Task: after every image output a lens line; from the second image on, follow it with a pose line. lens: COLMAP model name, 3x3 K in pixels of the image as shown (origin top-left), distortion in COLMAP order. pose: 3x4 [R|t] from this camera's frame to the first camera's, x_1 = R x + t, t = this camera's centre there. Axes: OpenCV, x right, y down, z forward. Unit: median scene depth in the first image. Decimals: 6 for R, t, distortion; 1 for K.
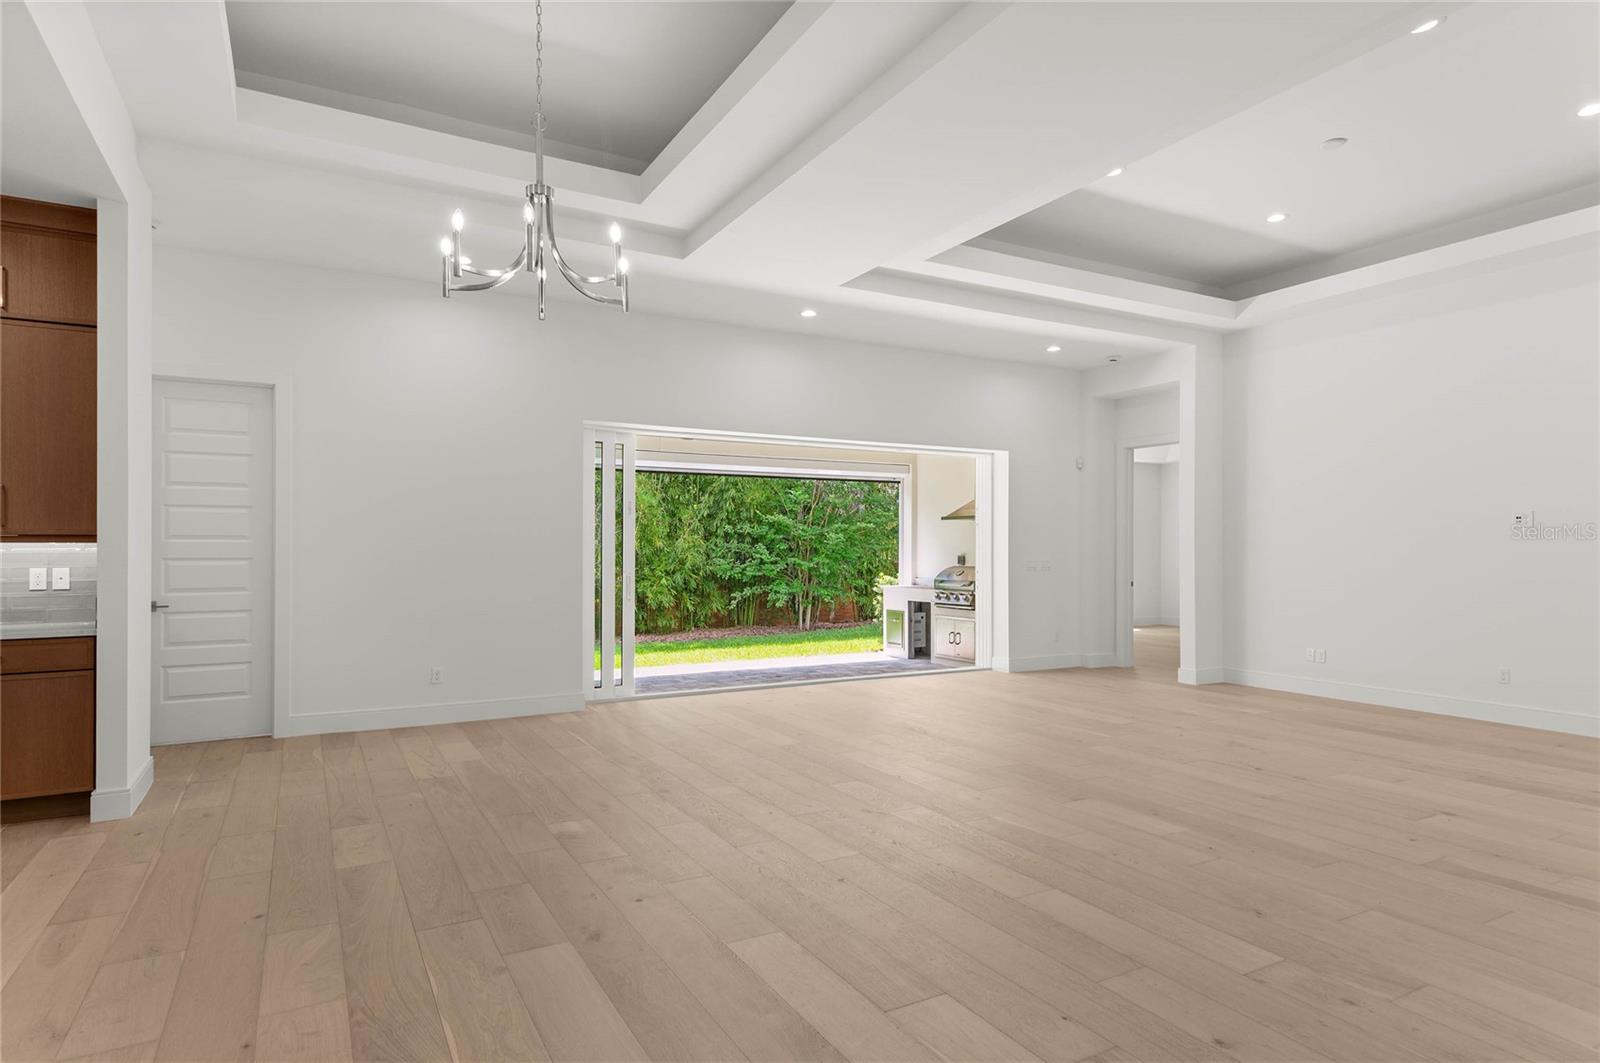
lens RADIAL K [[923.2, 0, 802.5], [0, 923.2, 538.6], [0, 0, 1]] dist [-0.024642, -0.004334]
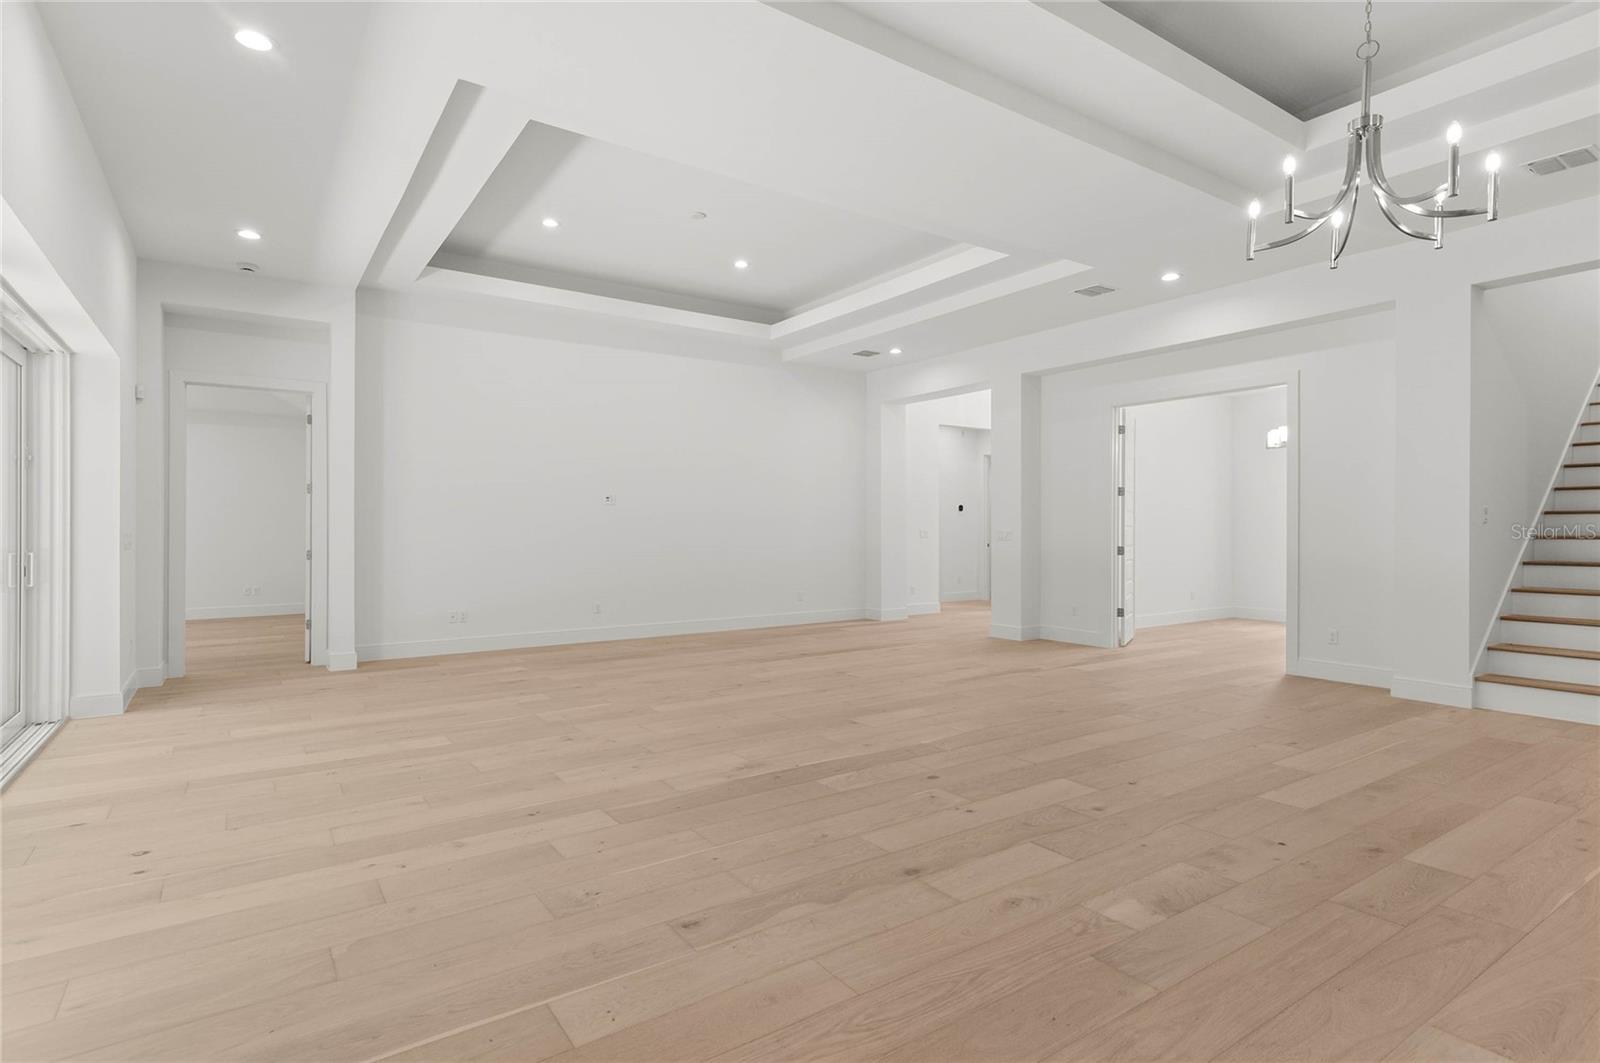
lens RADIAL K [[809.3, 0, 808.2], [0, 809.3, 522.1], [0, 0, 1]] dist [-0.003593, -0.000172]
pose [[-0.093921, -0.001961, 0.995578, -0.992646], [-0.004961, 0.999987, 0.001501, 0.027306], [-0.995567, -0.004798, -0.093930, 1.546540]]
